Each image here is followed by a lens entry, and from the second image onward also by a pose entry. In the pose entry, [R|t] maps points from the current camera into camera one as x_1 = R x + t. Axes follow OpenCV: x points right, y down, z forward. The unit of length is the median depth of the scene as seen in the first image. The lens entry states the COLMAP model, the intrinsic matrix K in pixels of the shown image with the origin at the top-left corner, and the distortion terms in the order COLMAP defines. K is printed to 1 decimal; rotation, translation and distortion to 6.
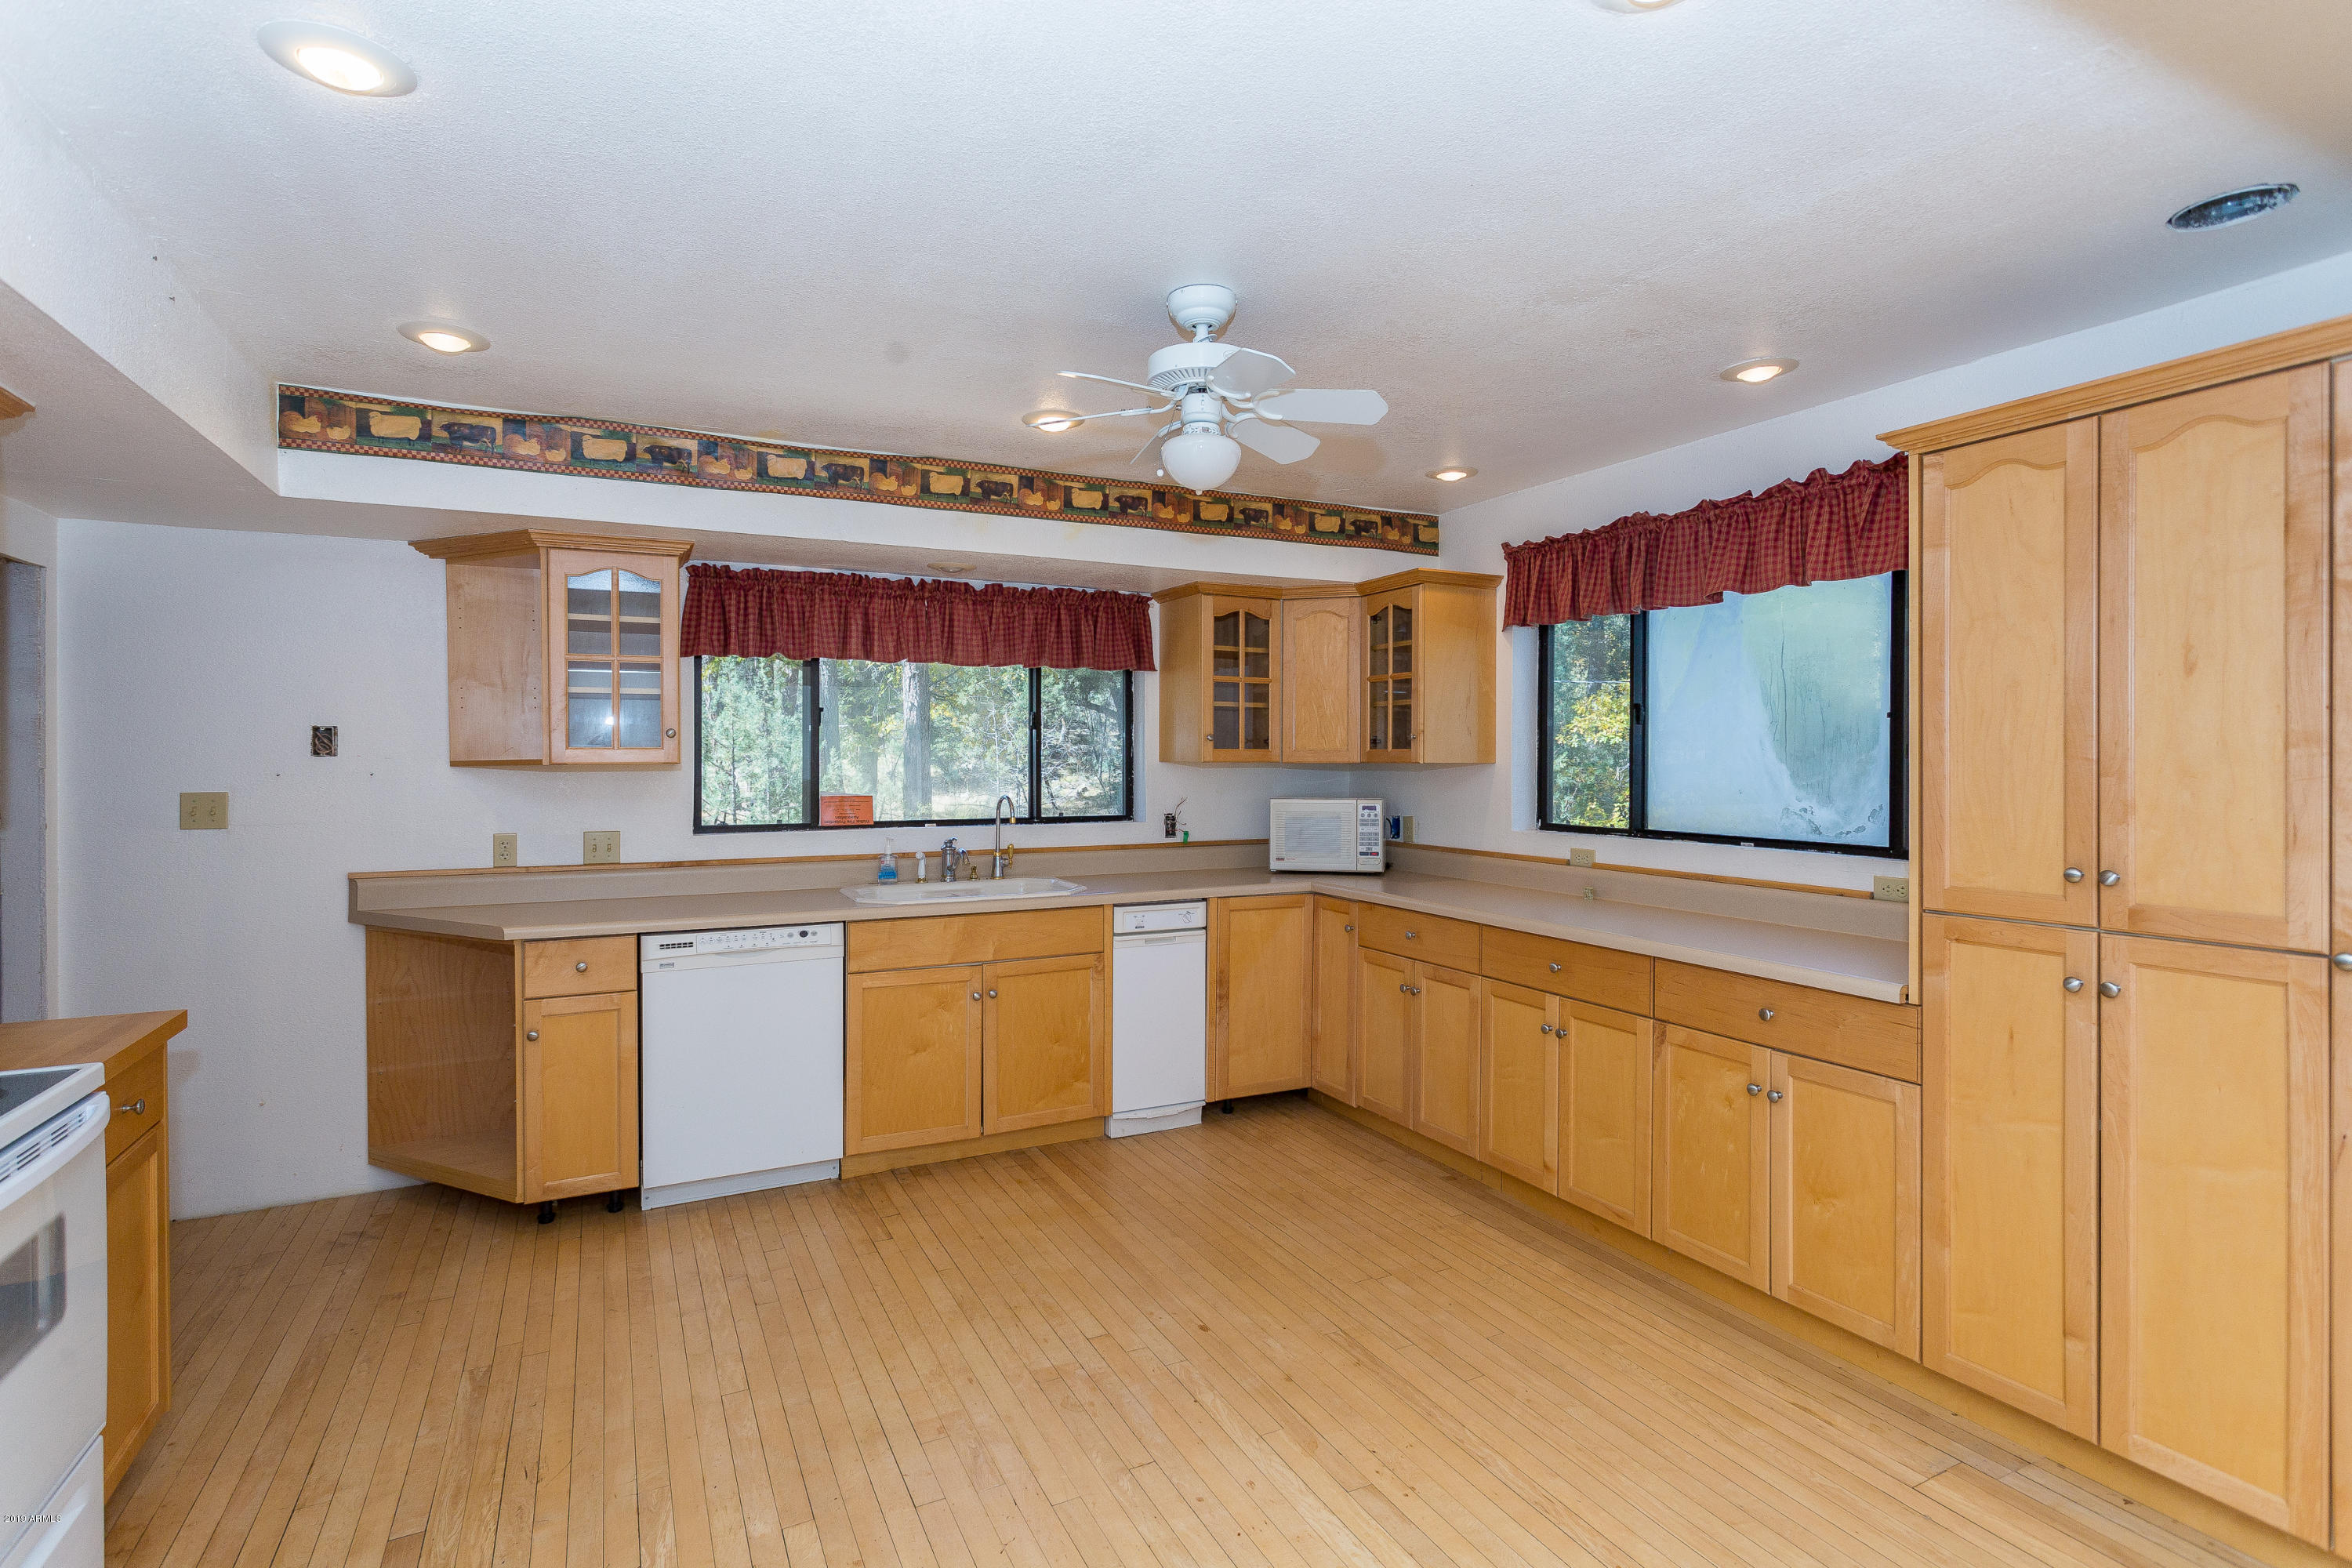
lens RADIAL K [[1129.1, 0, 1153.3], [0, 1129.1, 765.0], [0, 0, 1]] dist [0.002227, 0.001744]
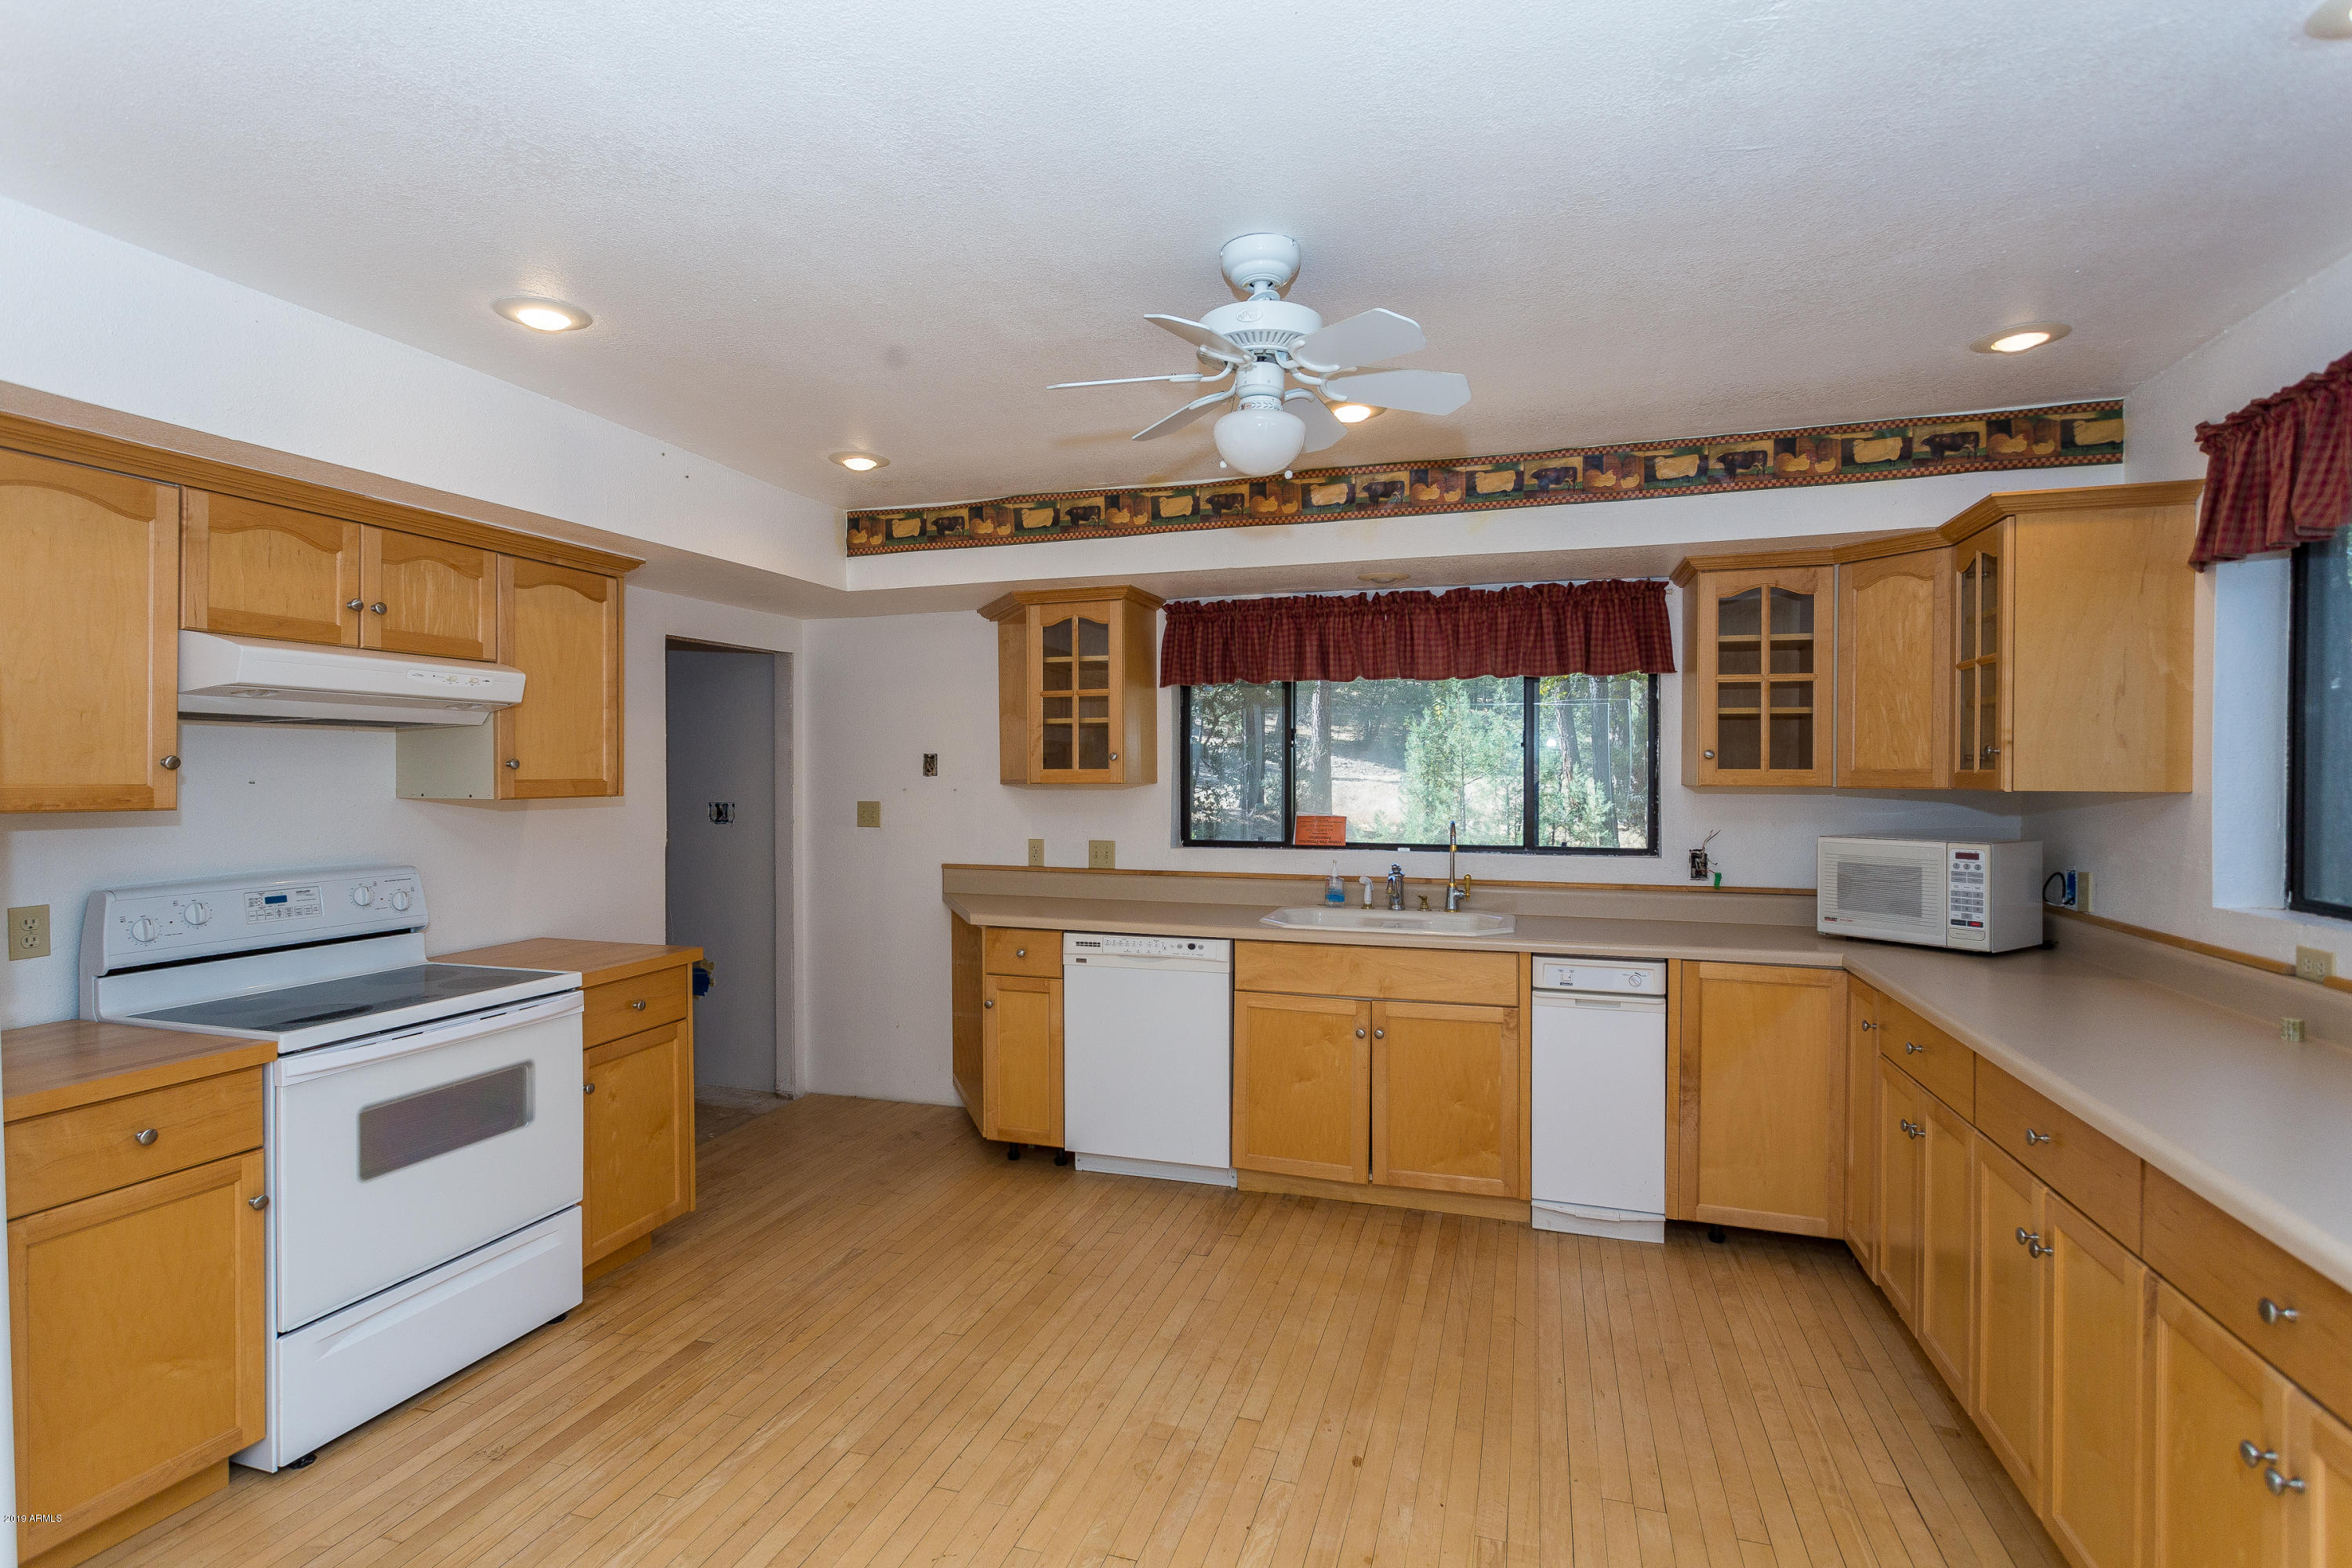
lens RADIAL K [[1129.1, 0, 1171.6], [0, 1129.1, 778.8], [0, 0, 1]] dist [0.002227, 0.001744]
pose [[0.718487, 0.005300, -0.695521, 0.377639], [-0.004868, 0.999985, 0.002591, -0.008934], [0.695524, 0.001524, 0.718502, 0.211945]]
